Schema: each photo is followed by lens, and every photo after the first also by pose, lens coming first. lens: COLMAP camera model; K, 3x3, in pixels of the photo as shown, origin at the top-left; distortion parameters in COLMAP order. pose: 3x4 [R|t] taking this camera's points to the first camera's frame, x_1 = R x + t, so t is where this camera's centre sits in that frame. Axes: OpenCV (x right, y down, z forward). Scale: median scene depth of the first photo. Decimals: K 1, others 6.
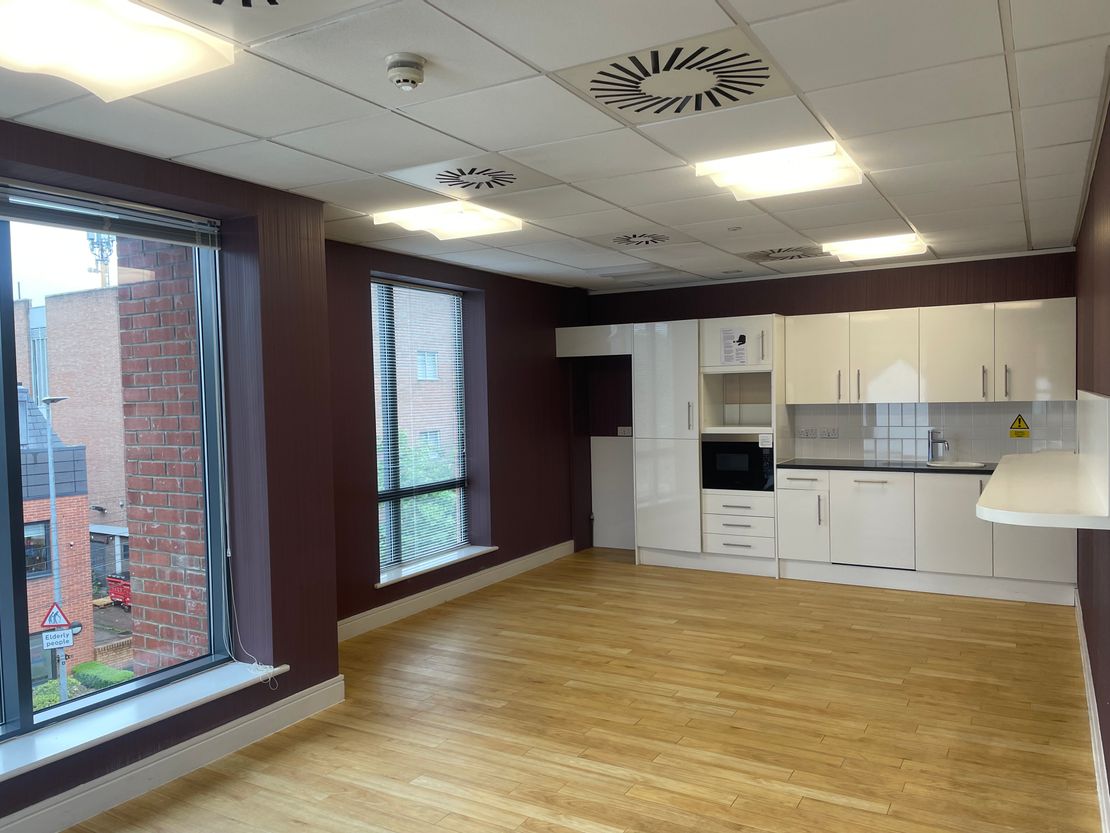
lens RADIAL K [[842.3, 0, 559.5], [0, 842.3, 412.1], [0, 0, 1]] dist [0.109971, -0.144761]
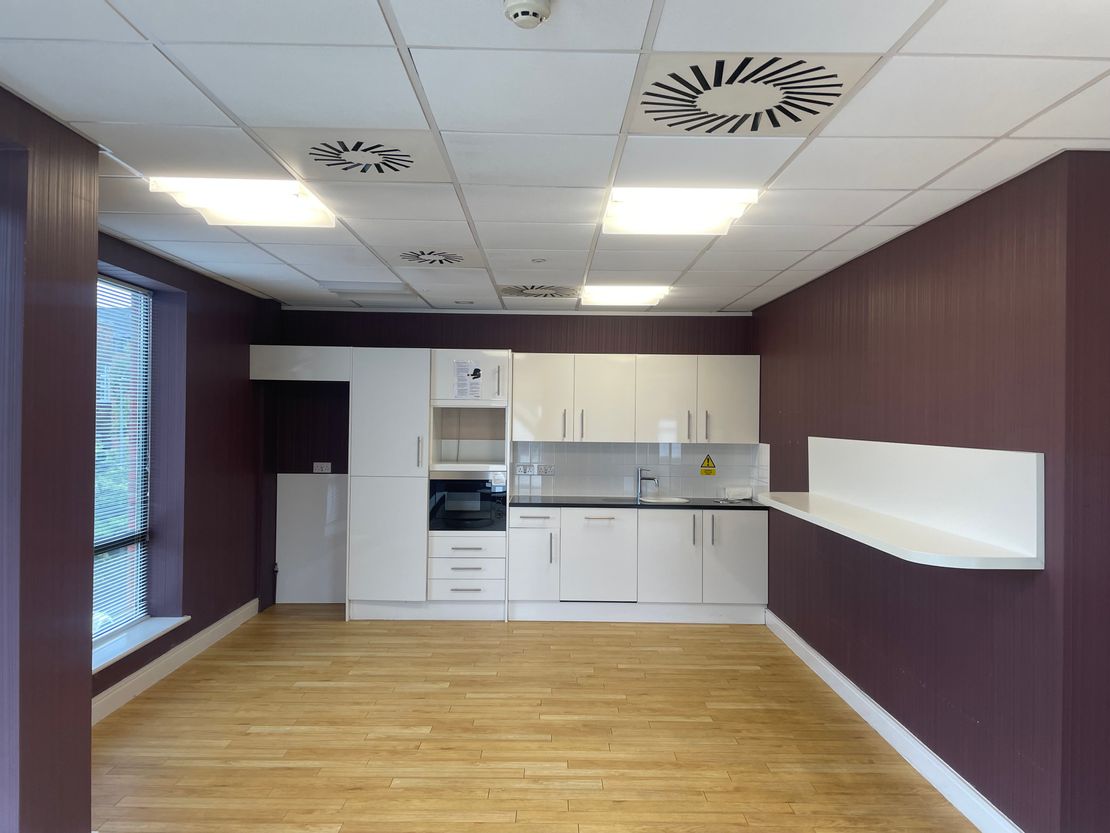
lens RADIAL K [[842.3, 0, 559.5], [0, 842.3, 412.1], [0, 0, 1]] dist [0.109971, -0.144761]
pose [[0.862332, 0.035410, 0.505104, -0.211064], [-0.018638, 0.999095, -0.038221, -0.007912], [-0.506000, 0.023545, 0.862212, 0.147364]]
